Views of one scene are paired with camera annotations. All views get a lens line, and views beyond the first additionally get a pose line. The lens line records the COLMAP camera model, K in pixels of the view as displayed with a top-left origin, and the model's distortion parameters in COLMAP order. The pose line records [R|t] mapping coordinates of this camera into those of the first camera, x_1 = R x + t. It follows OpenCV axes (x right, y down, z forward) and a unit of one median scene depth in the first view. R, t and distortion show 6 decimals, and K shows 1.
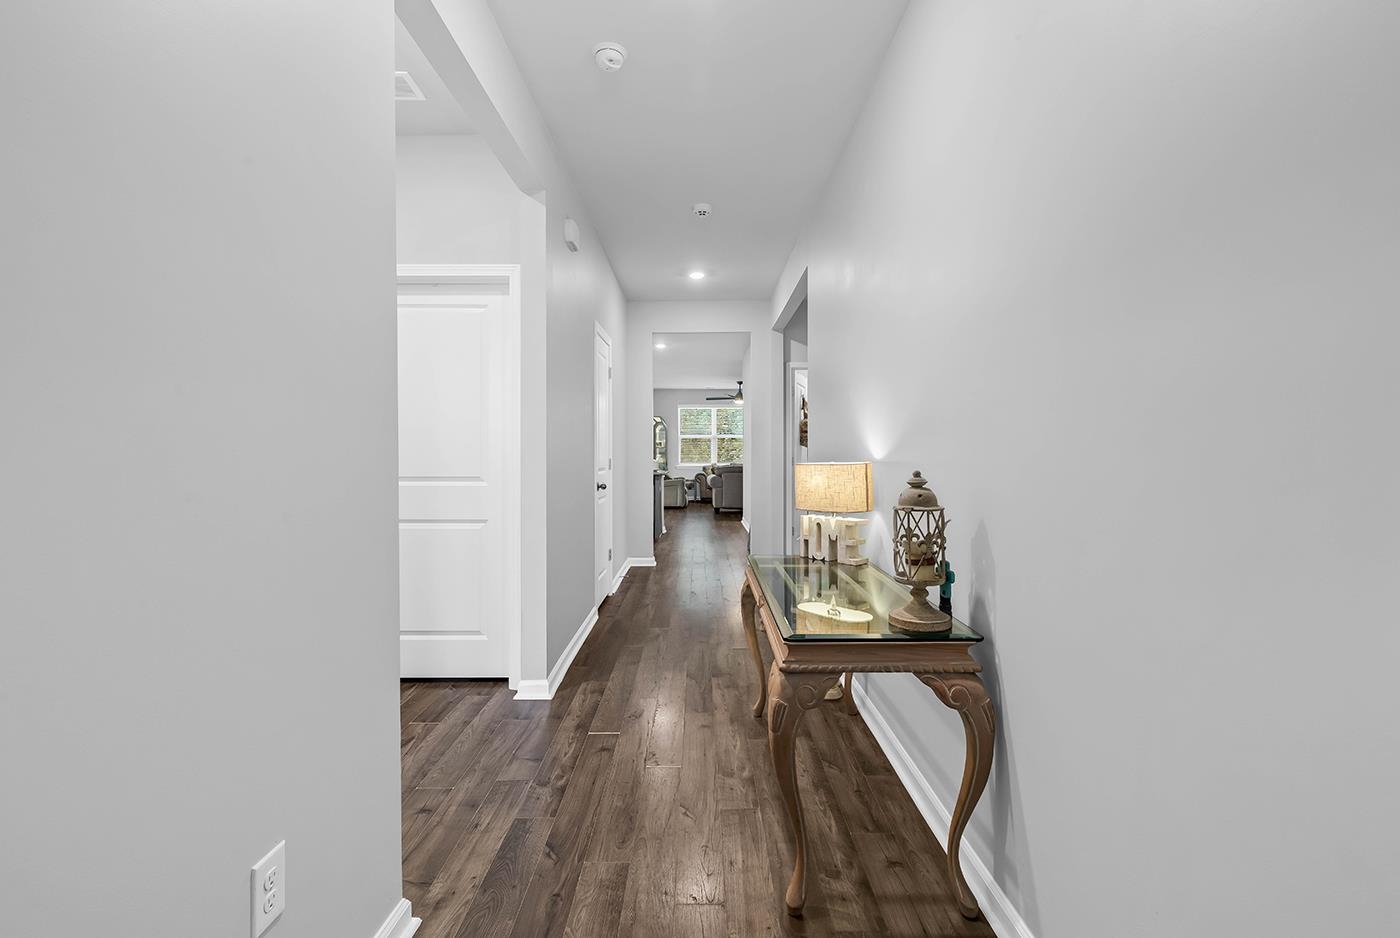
lens RADIAL K [[626.2, 0, 704.1], [0, 626.2, 445.5], [0, 0, 1]] dist [0.001491, -0.000039]
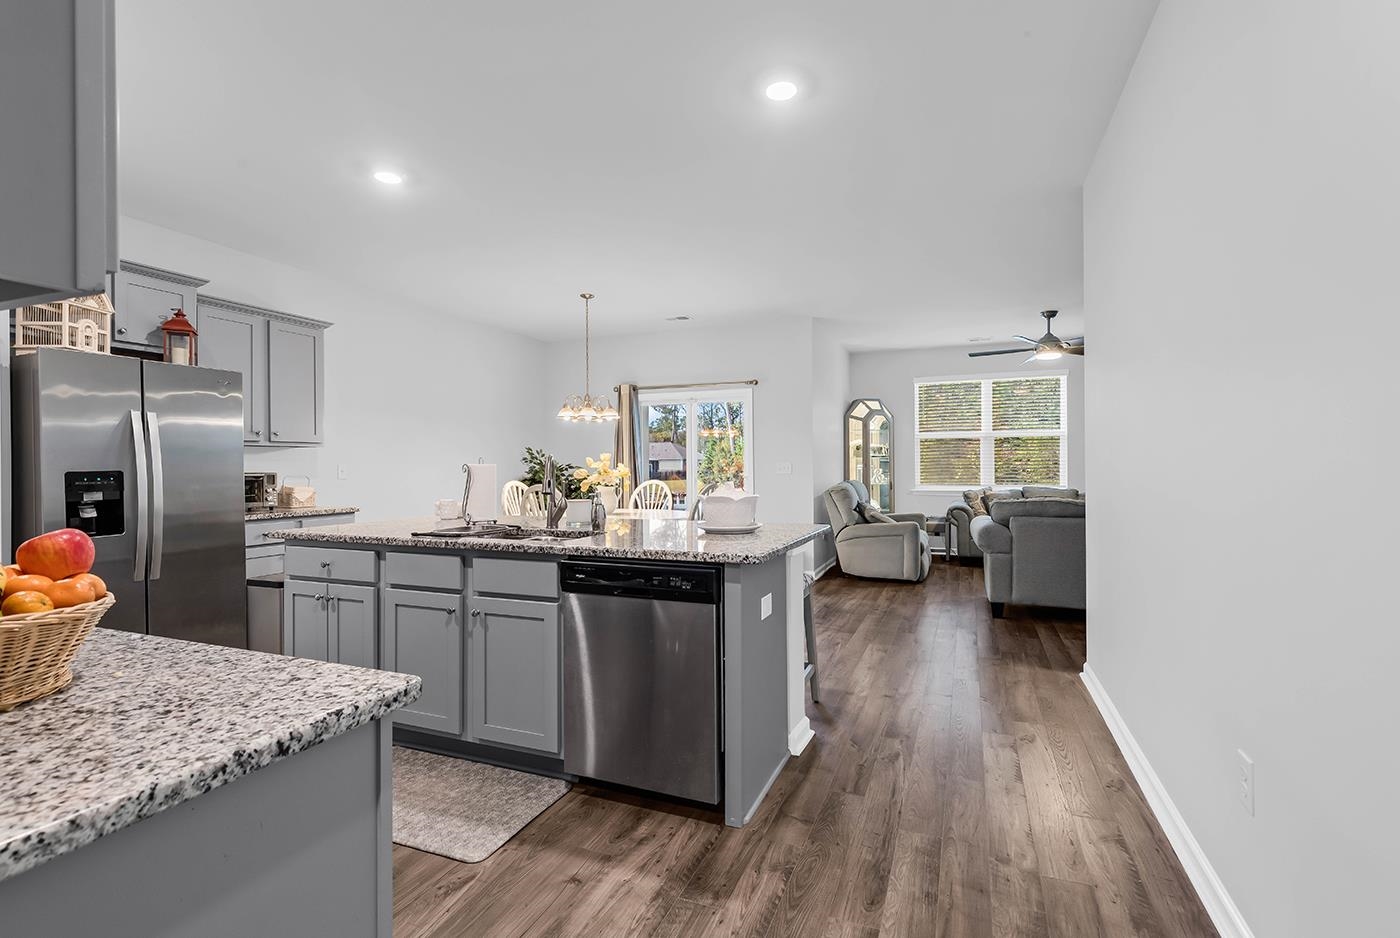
lens RADIAL K [[655.2, 0, 694.4], [0, 655.2, 465.3], [0, 0, 1]] dist [-0.001437, -0.000199]
pose [[0.920524, 0.001755, -0.390681, 0.004798], [0.002019, 0.999955, 0.009249, 0.005765], [0.390680, -0.009303, 0.920480, 0.424637]]
